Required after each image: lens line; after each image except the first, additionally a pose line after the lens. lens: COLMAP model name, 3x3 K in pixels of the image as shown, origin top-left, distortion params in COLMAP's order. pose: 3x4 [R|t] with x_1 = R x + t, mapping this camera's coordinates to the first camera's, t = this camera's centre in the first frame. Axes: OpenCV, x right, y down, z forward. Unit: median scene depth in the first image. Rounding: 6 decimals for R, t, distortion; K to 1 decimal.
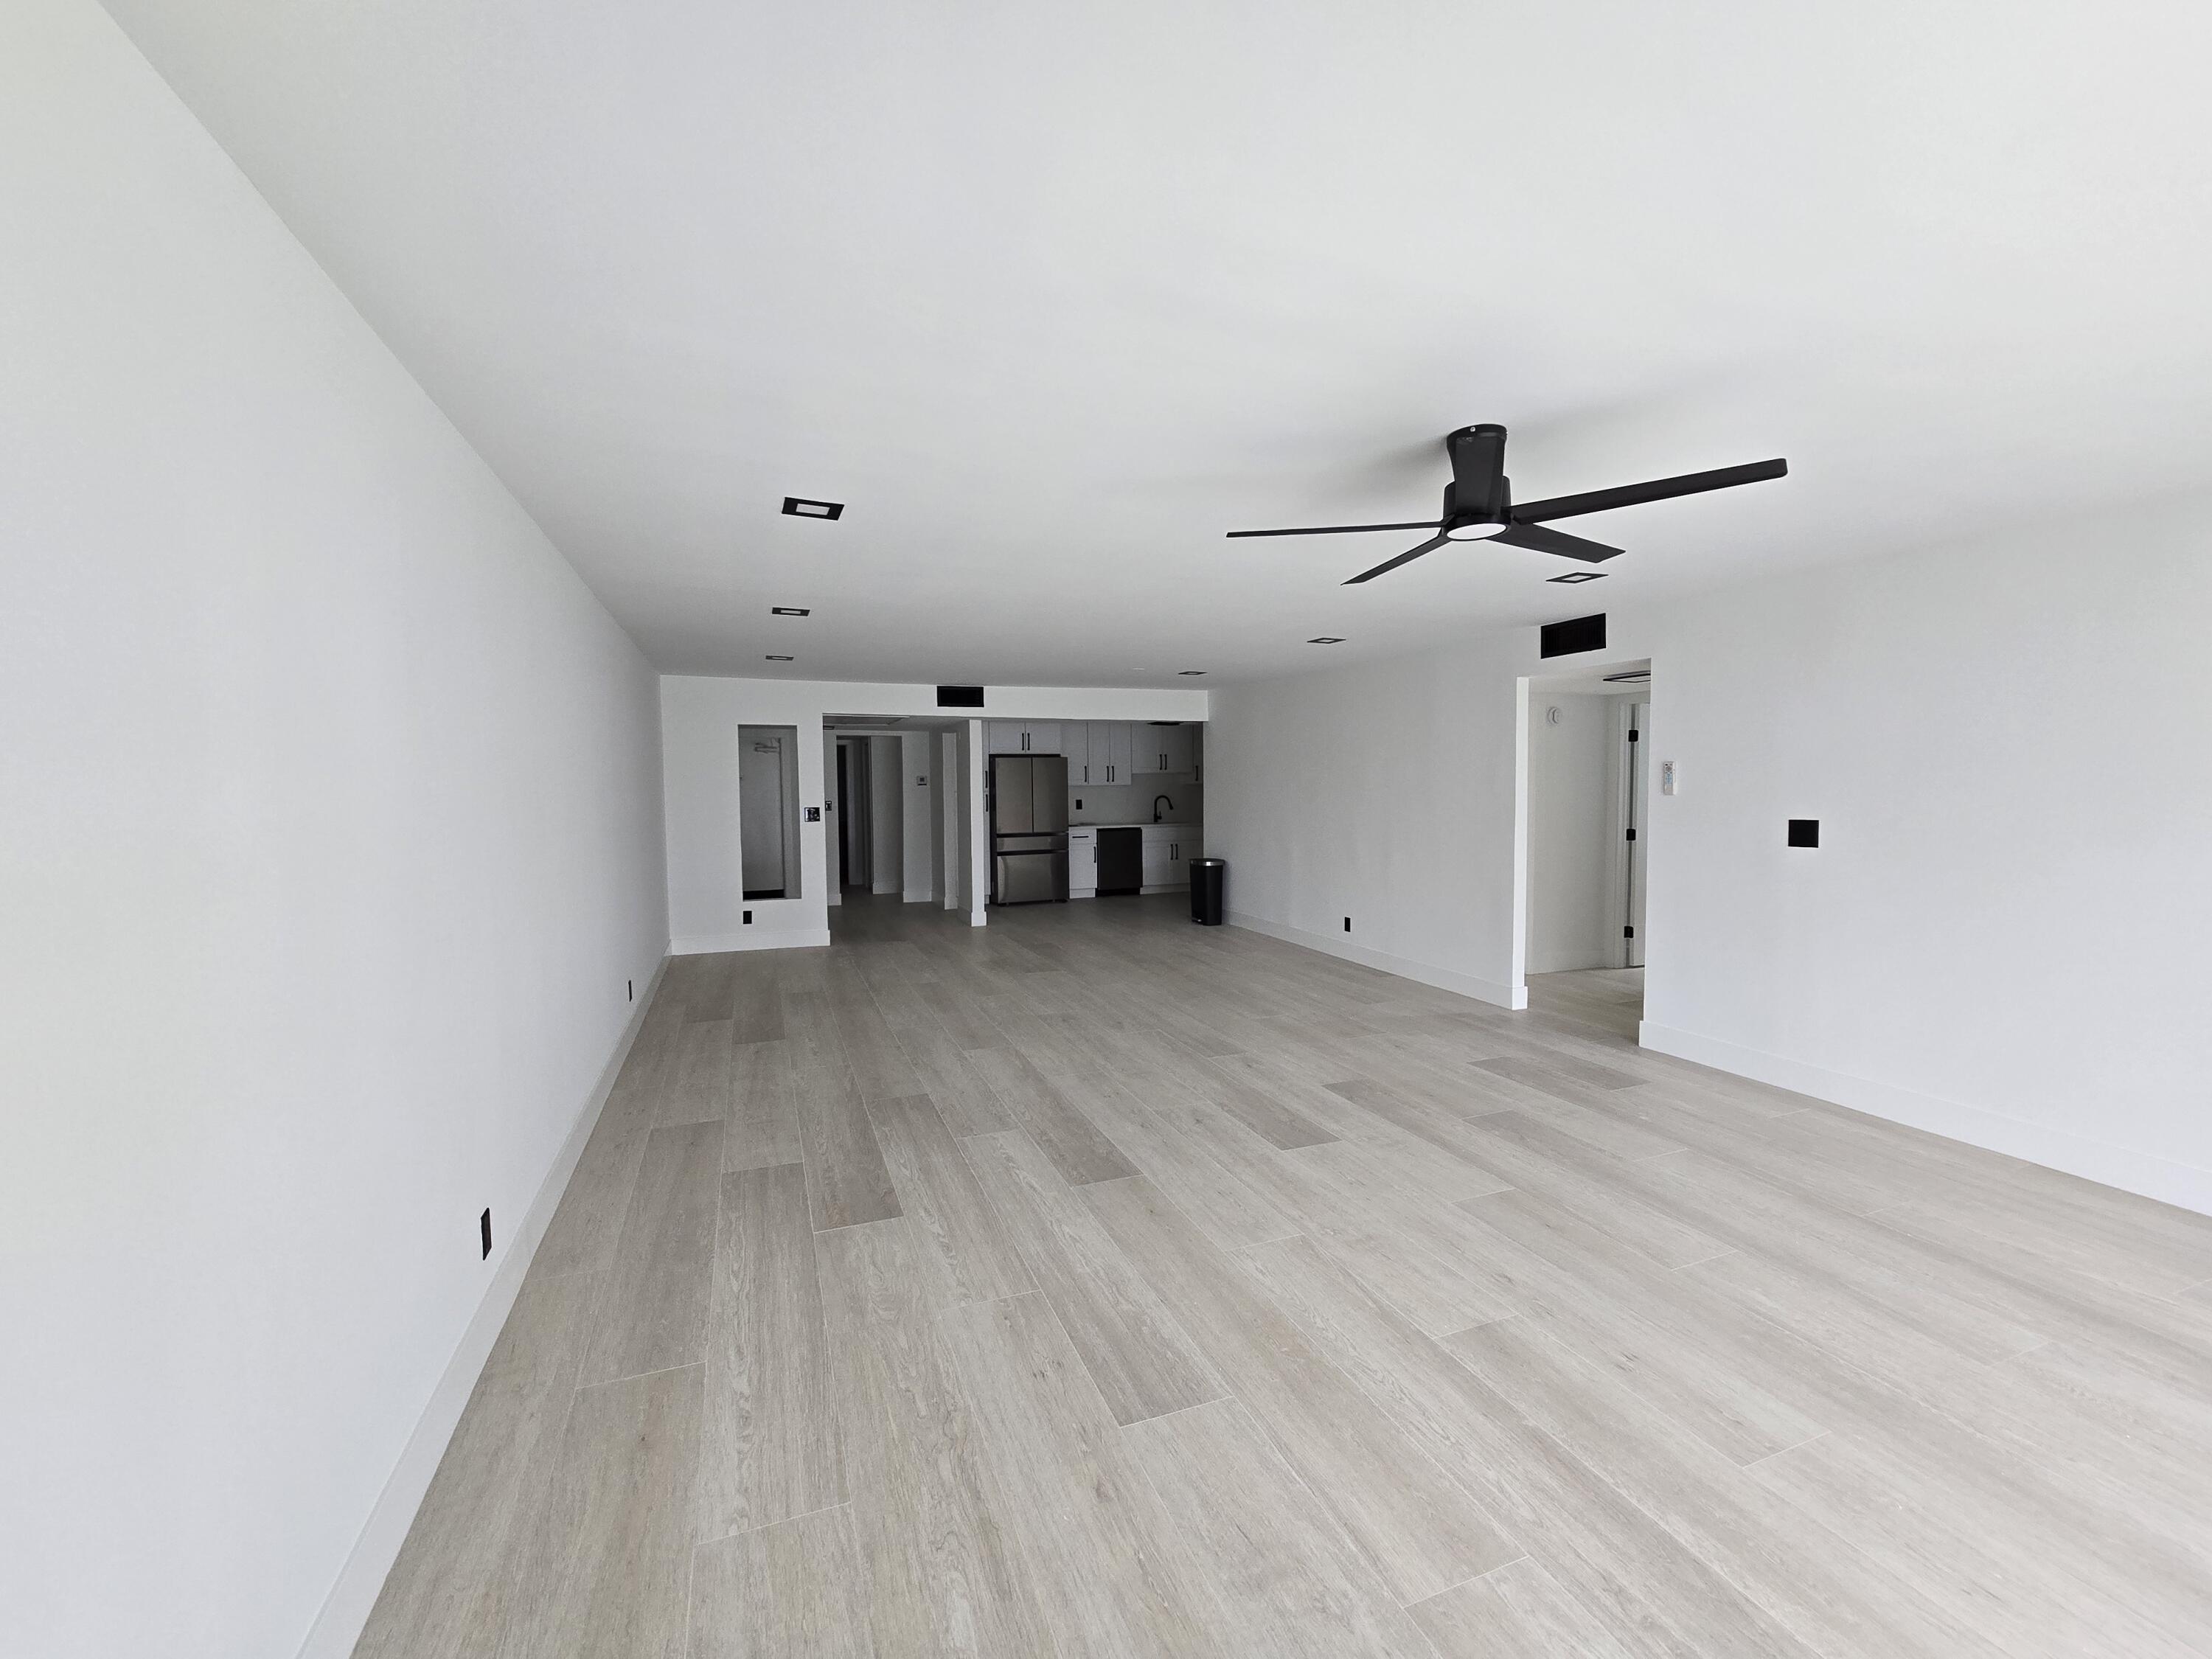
lens RADIAL K [[906.9, 0, 1096.3], [0, 906.9, 829.3], [0, 0, 1]] dist [-0.002436, -0.000542]
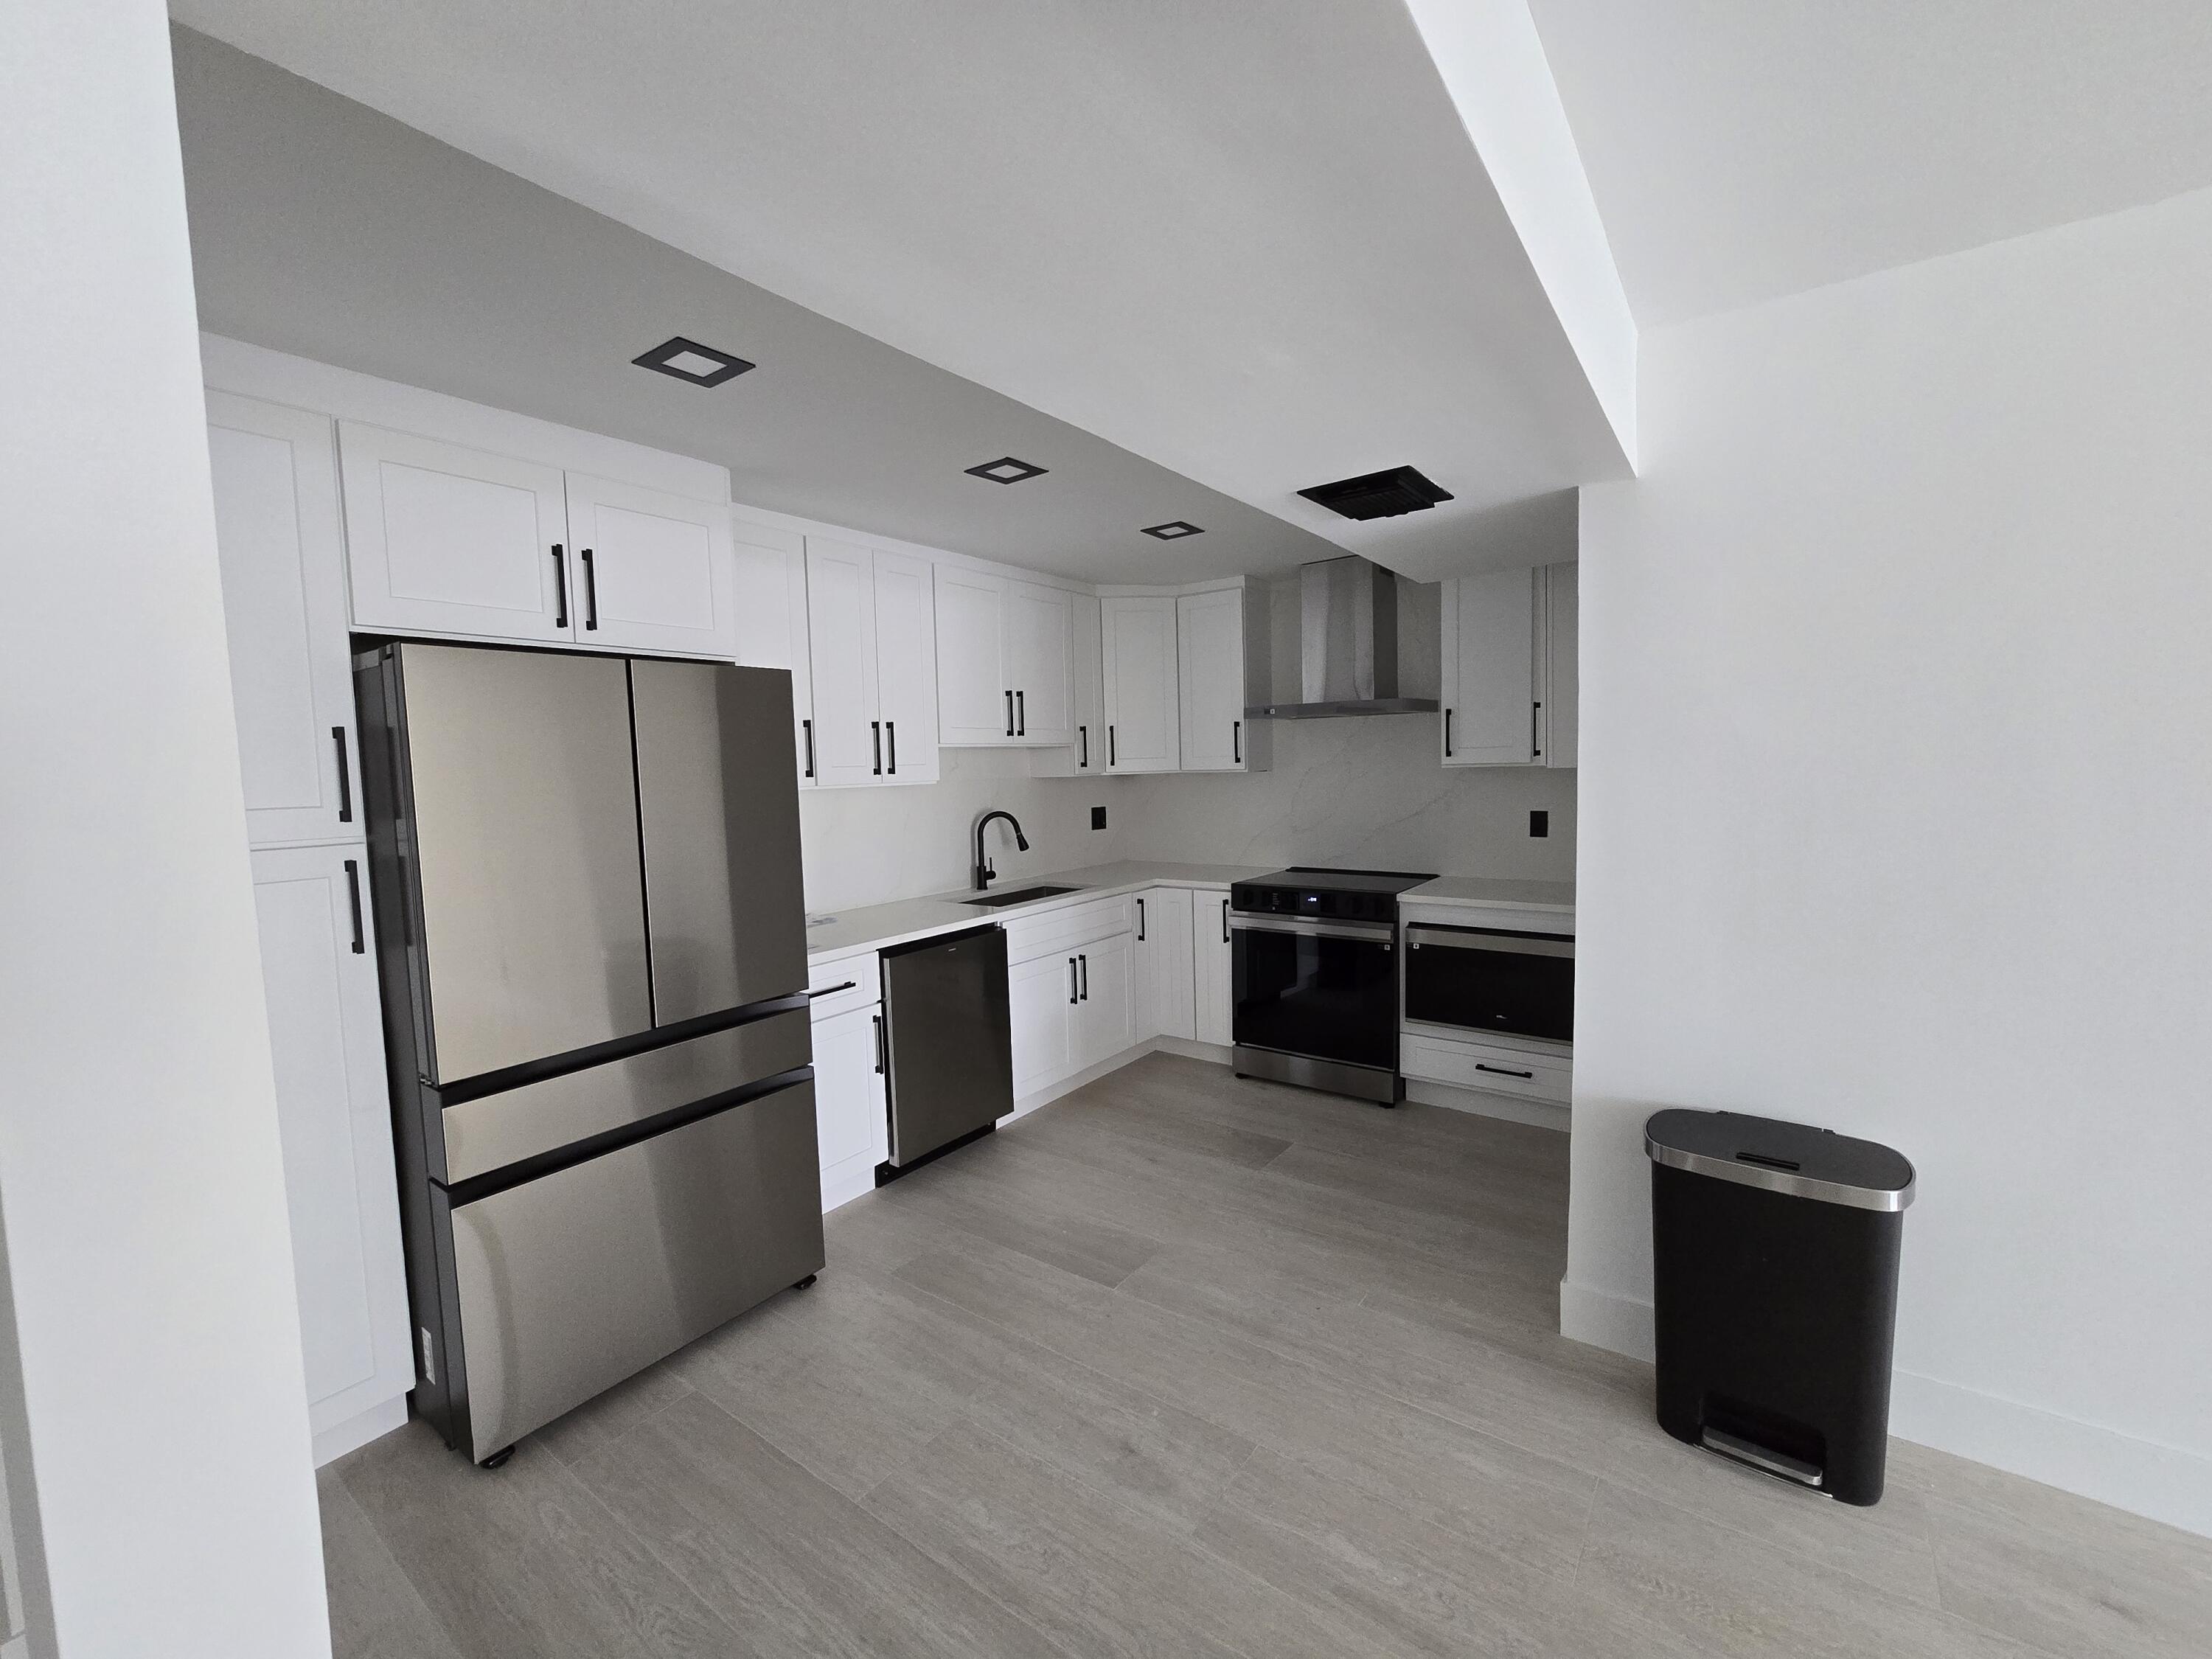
lens RADIAL K [[906.9, 0, 1096.3], [0, 906.9, 829.3], [0, 0, 1]] dist [-0.002436, -0.000542]
pose [[0.845002, -0.053610, 0.532068, -0.085197], [0.046517, 0.998560, 0.026737, -0.039778], [-0.532735, 0.002157, 0.846279, 0.719283]]
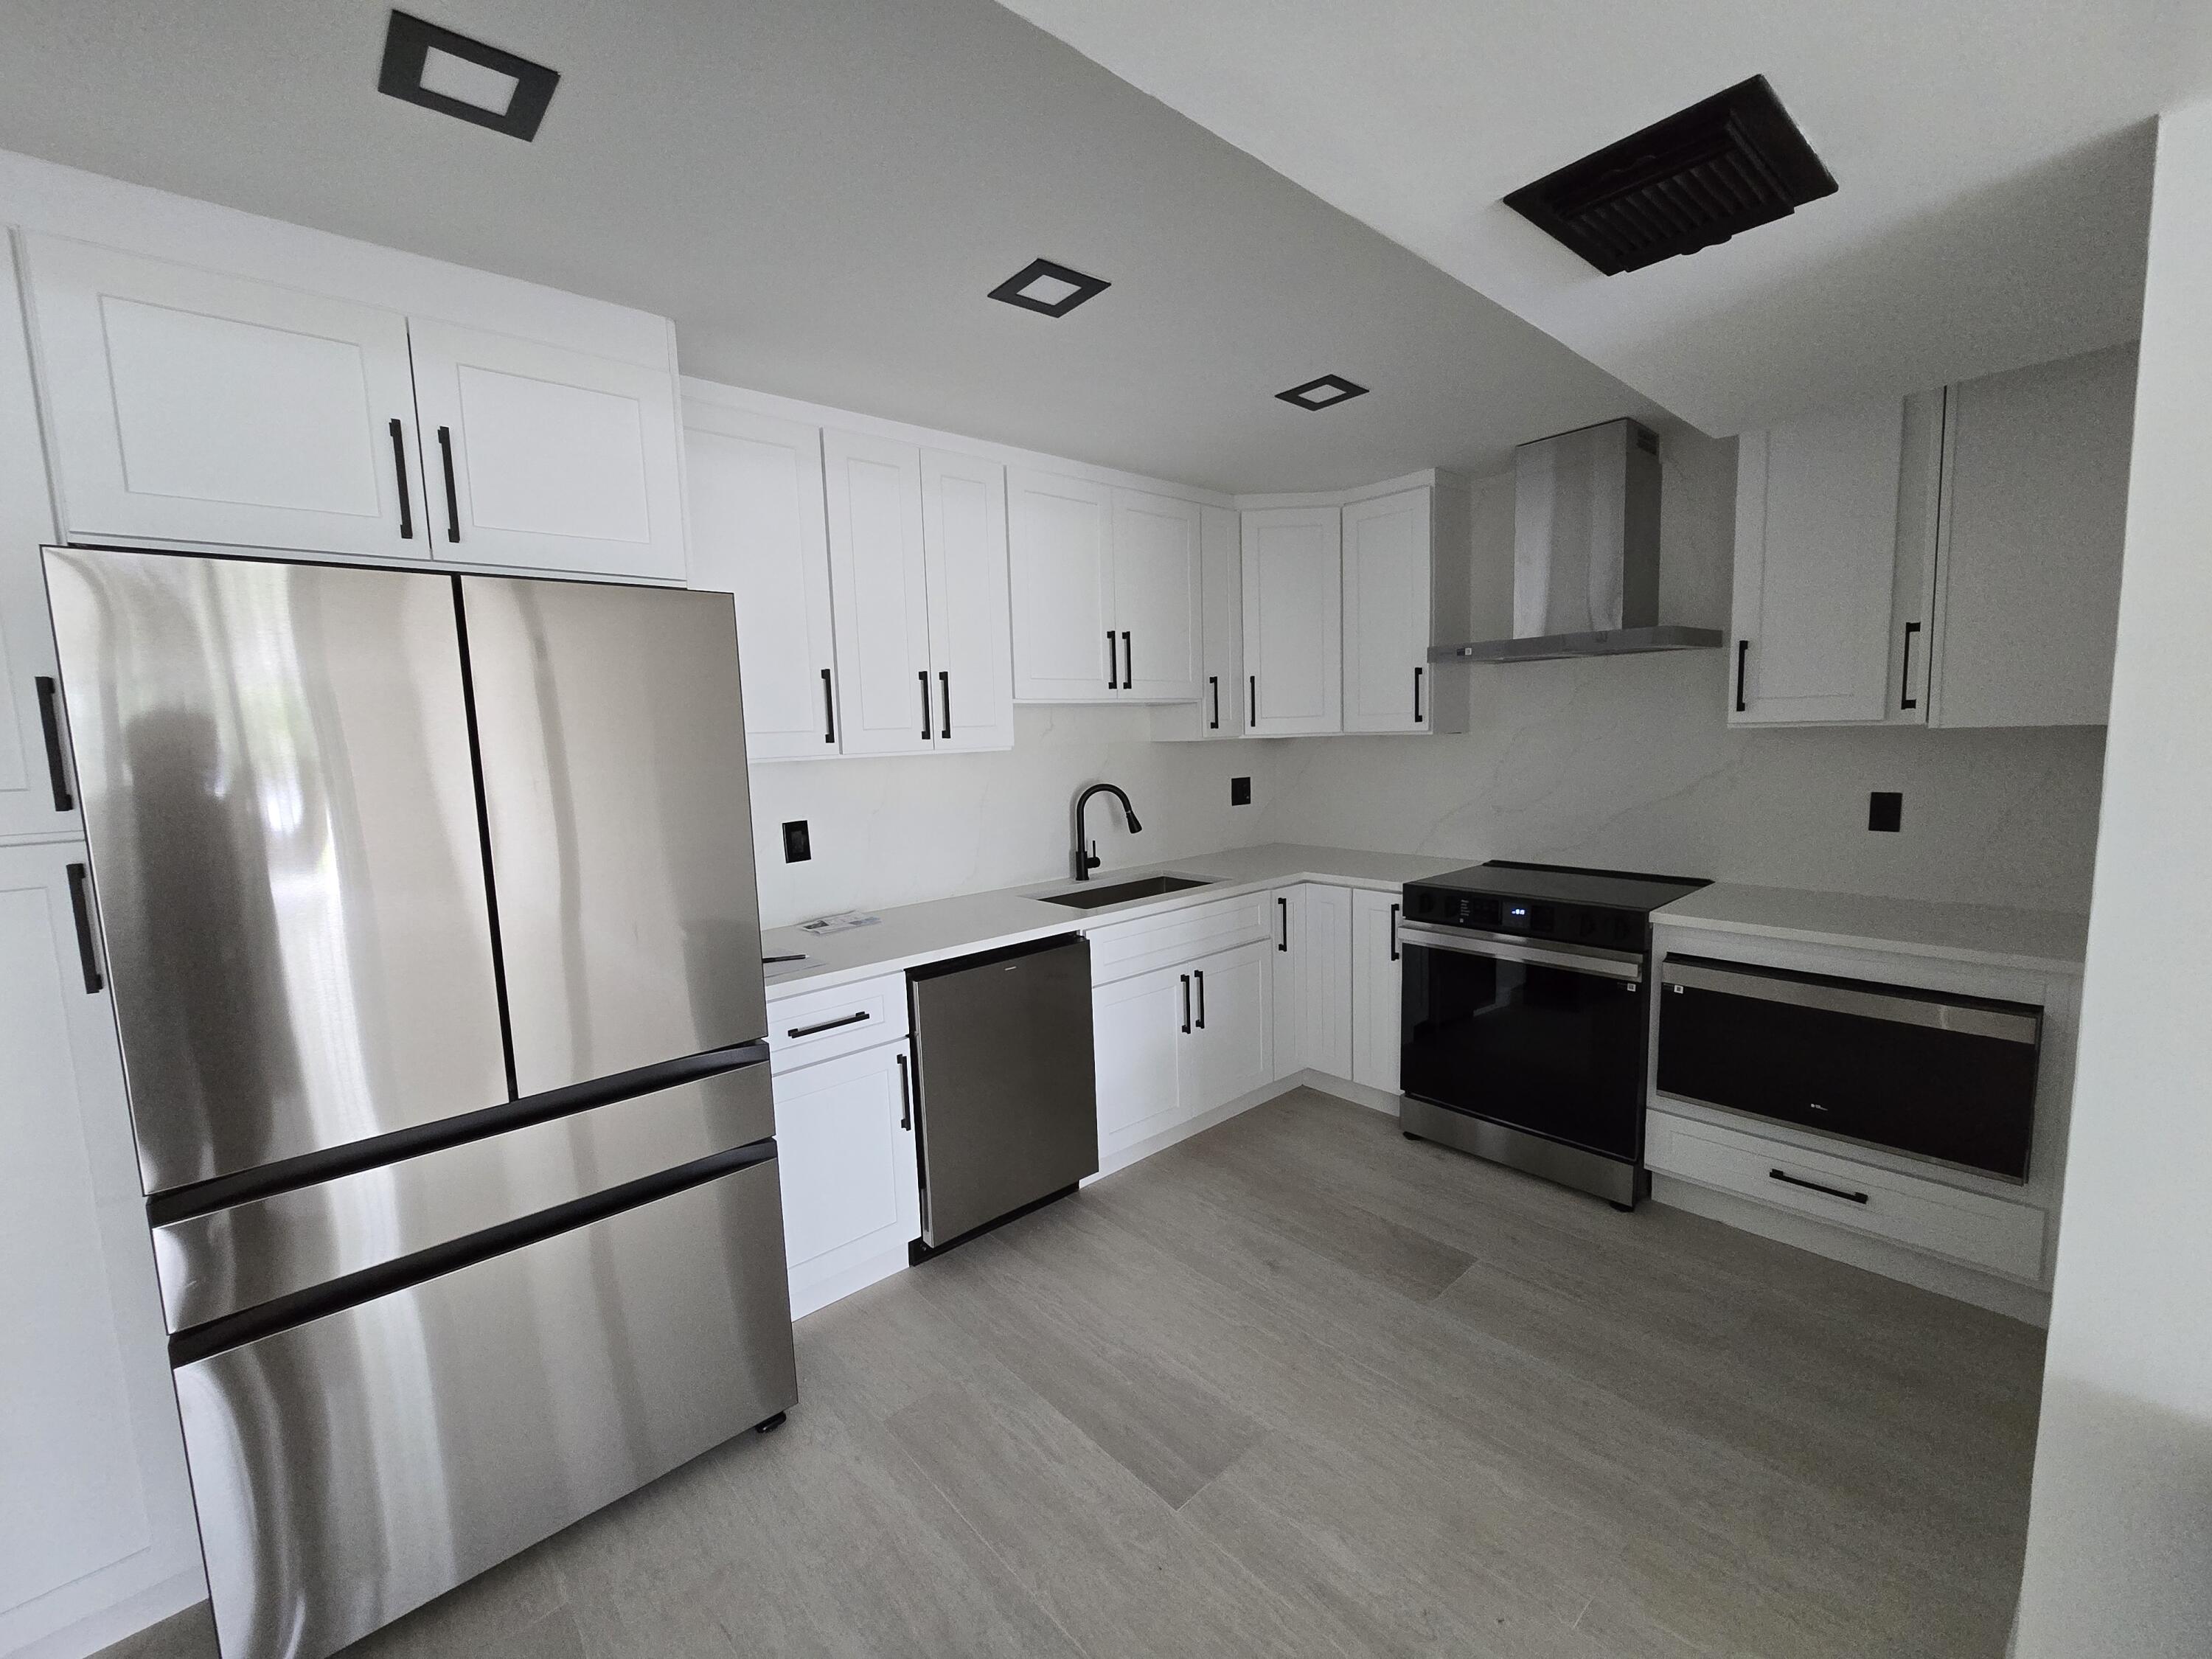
lens RADIAL K [[906.9, 0, 1096.3], [0, 906.9, 829.3], [0, 0, 1]] dist [-0.002436, -0.000542]
pose [[0.937186, -0.058827, 0.343835, -0.027483], [0.040193, 0.997323, 0.061080, -0.042484], [-0.346508, -0.043423, 0.937041, 0.774467]]
